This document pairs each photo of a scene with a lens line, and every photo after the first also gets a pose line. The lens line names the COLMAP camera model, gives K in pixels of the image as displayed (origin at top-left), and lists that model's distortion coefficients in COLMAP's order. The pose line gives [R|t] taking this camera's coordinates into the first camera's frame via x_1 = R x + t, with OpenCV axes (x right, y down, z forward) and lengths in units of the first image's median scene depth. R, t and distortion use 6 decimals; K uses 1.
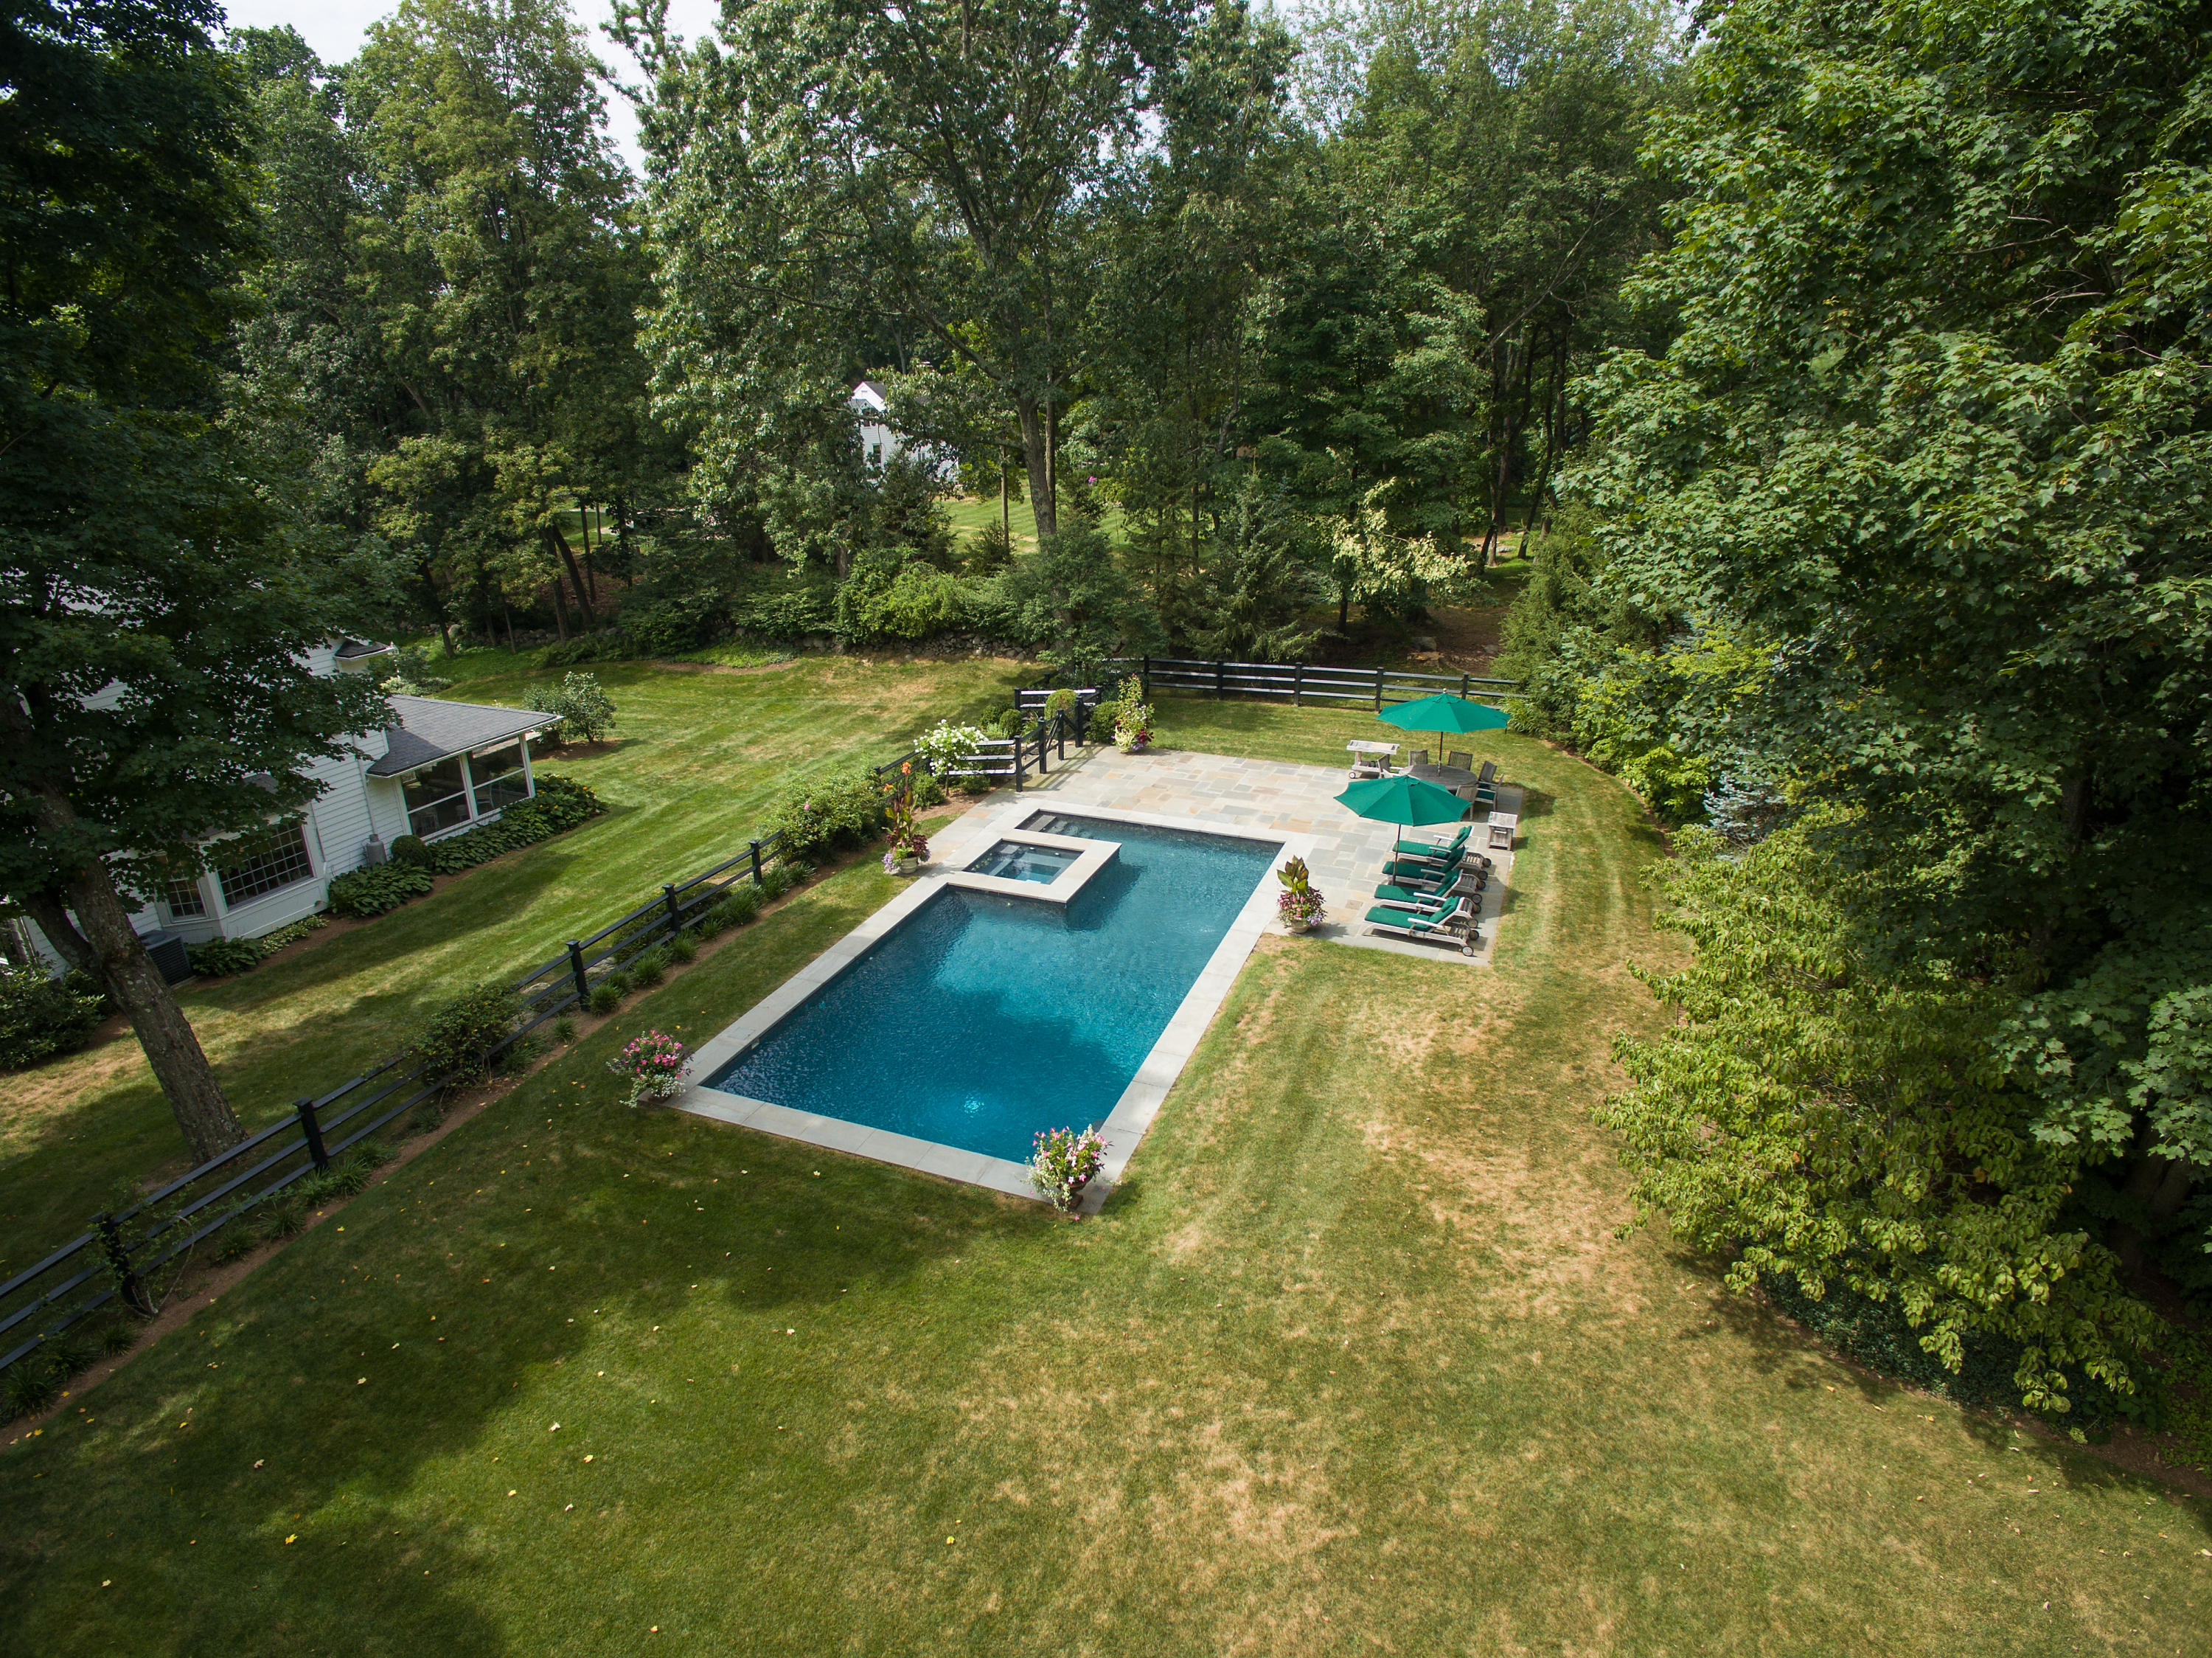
lens RADIAL K [[1227.6, 0, 1106.0], [0, 1227.6, 829.0], [0, 0, 1]] dist [-0.001858, 0.001448]
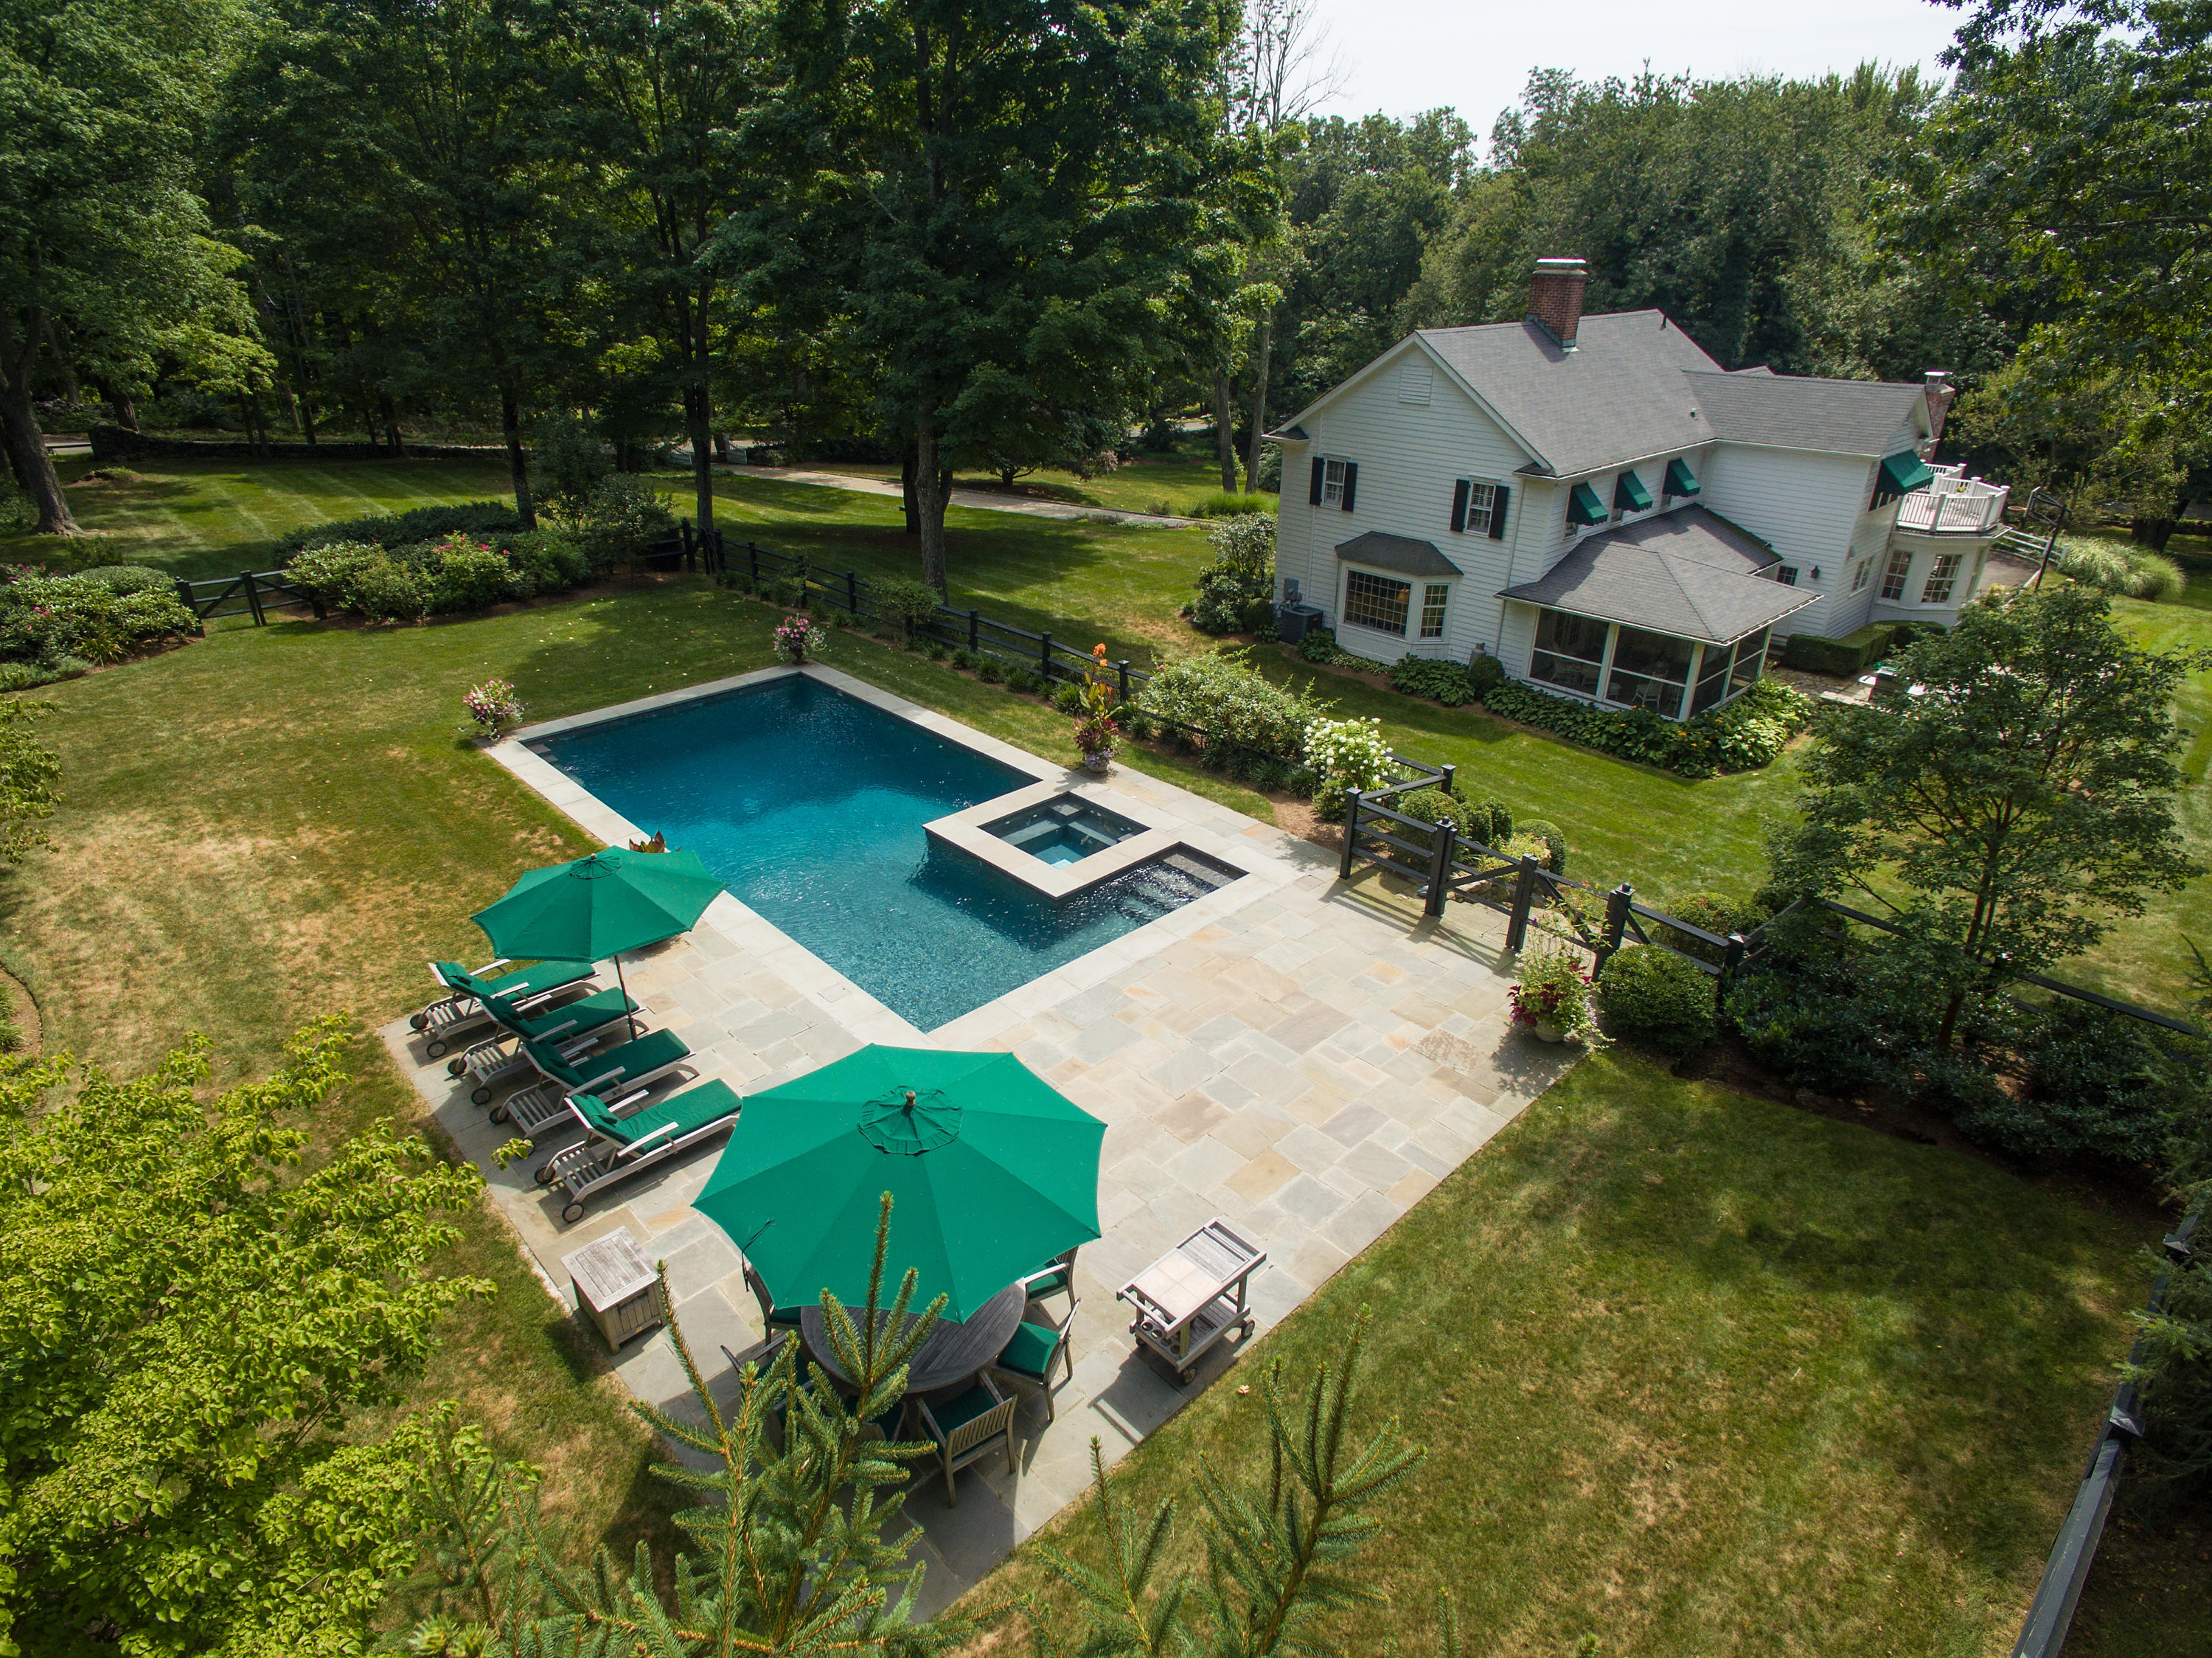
lens RADIAL K [[1227.6, 0, 1106.0], [0, 1227.6, 829.0], [0, 0, 1]] dist [-0.001858, 0.001448]
pose [[-0.428247, 0.393205, -0.813630, 0.494574], [-0.330435, 0.769880, 0.545983, -0.363220], [0.841081, 0.502668, -0.199770, 1.079169]]
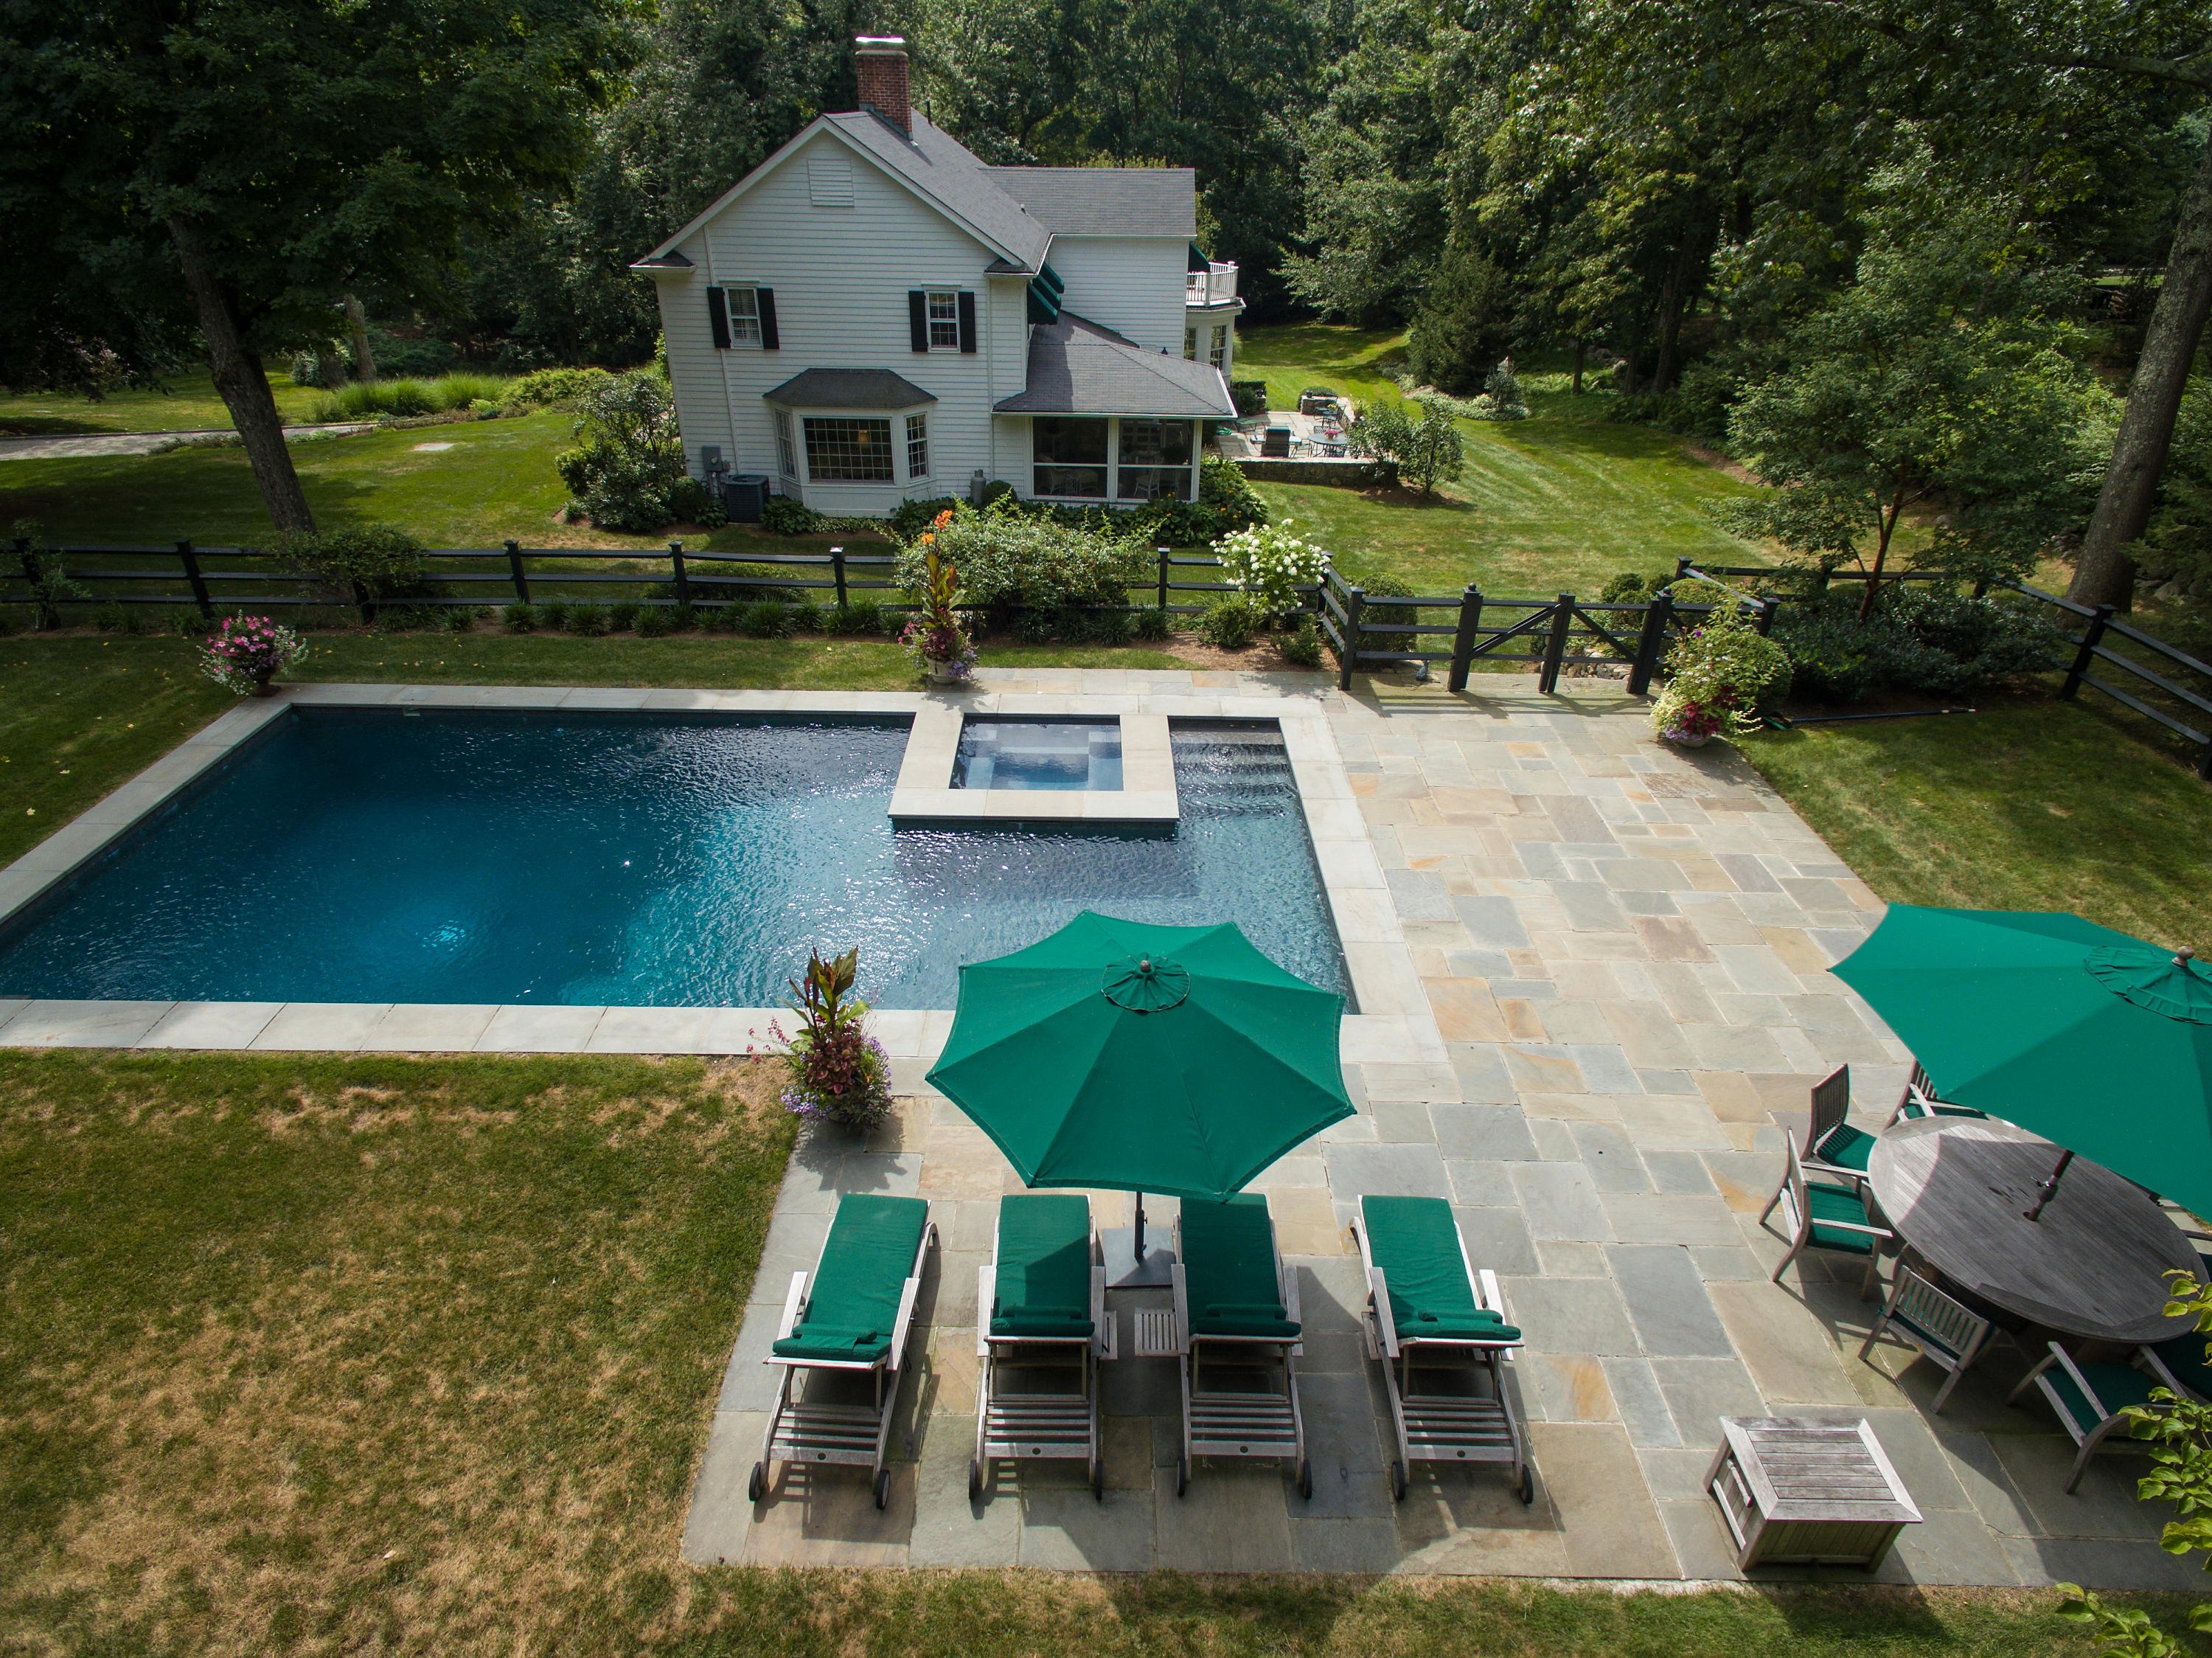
lens RADIAL K [[1227.6, 0, 1106.0], [0, 1227.6, 829.0], [0, 0, 1]] dist [-0.001858, 0.001448]
pose [[0.357722, 0.483369, -0.798992, 0.387038], [-0.350648, 0.862528, 0.364815, -0.149978], [0.865494, 0.149663, 0.478038, 0.698608]]
